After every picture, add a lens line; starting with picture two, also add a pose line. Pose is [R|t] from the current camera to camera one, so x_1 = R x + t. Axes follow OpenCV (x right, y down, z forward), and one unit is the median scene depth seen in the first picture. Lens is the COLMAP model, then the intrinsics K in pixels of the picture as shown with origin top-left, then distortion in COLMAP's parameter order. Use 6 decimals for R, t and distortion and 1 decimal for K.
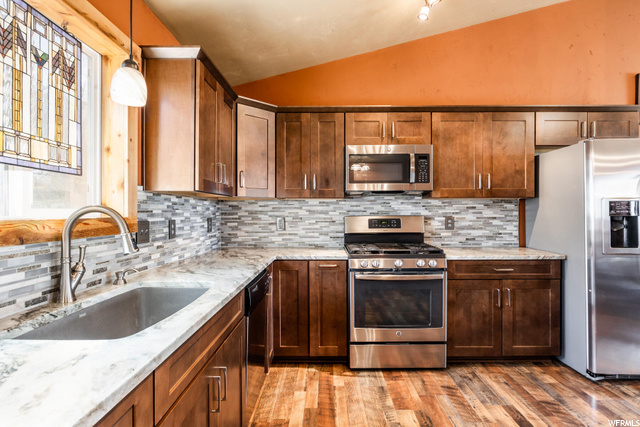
lens RADIAL K [[326.4, 0, 324.9], [0, 326.4, 214.0], [0, 0, 1]] dist [-0.006684, -0.001245]
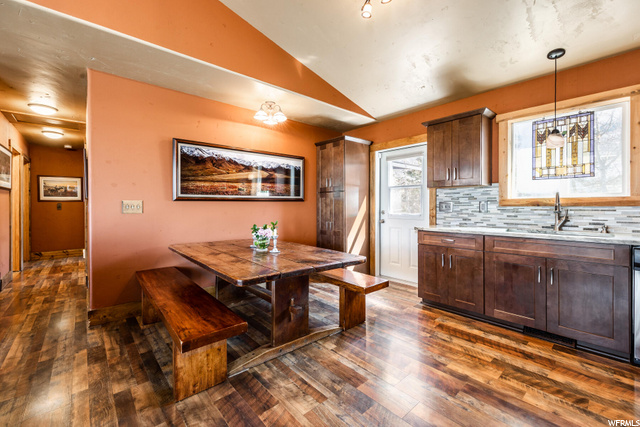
lens RADIAL K [[274.4, 0, 317.8], [0, 274.4, 207.2], [0, 0, 1]] dist [0.006800, -0.000007]
pose [[-0.745558, 0.007869, -0.666394, 0.958324], [0.002091, 0.999953, 0.009468, 0.030848], [0.666437, 0.005665, -0.745539, 0.642247]]
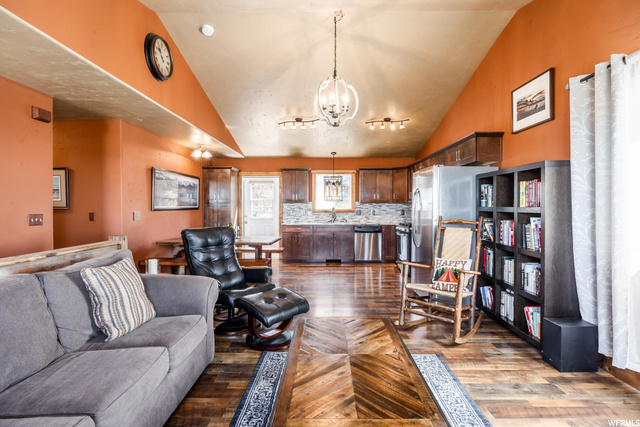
lens RADIAL K [[326.4, 0, 326.0], [0, 326.4, 208.7], [0, 0, 1]] dist [-0.006684, -0.001245]
pose [[0.012260, 0.006899, -0.999901, 2.595611], [-0.004027, 0.999968, 0.006850, -0.015959], [0.999917, 0.003943, 0.012287, 0.375749]]
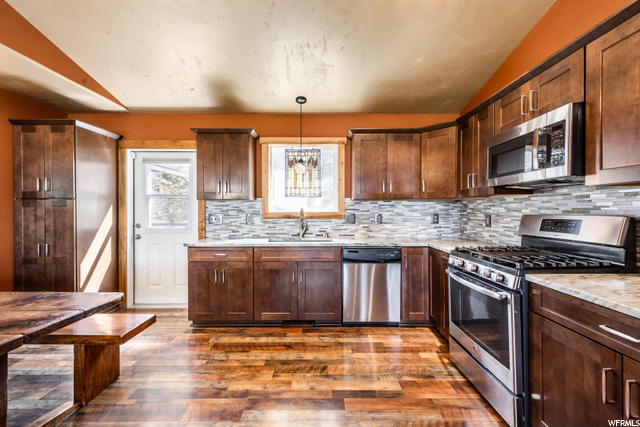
lens RADIAL K [[274.4, 0, 322.9], [0, 274.4, 212.4], [0, 0, 1]] dist [0.006800, -0.000007]
pose [[0.015181, 0.012175, -0.999811, 0.924388], [-0.004150, 0.999918, 0.012114, -0.006745], [0.999876, 0.003966, 0.015230, 0.555912]]
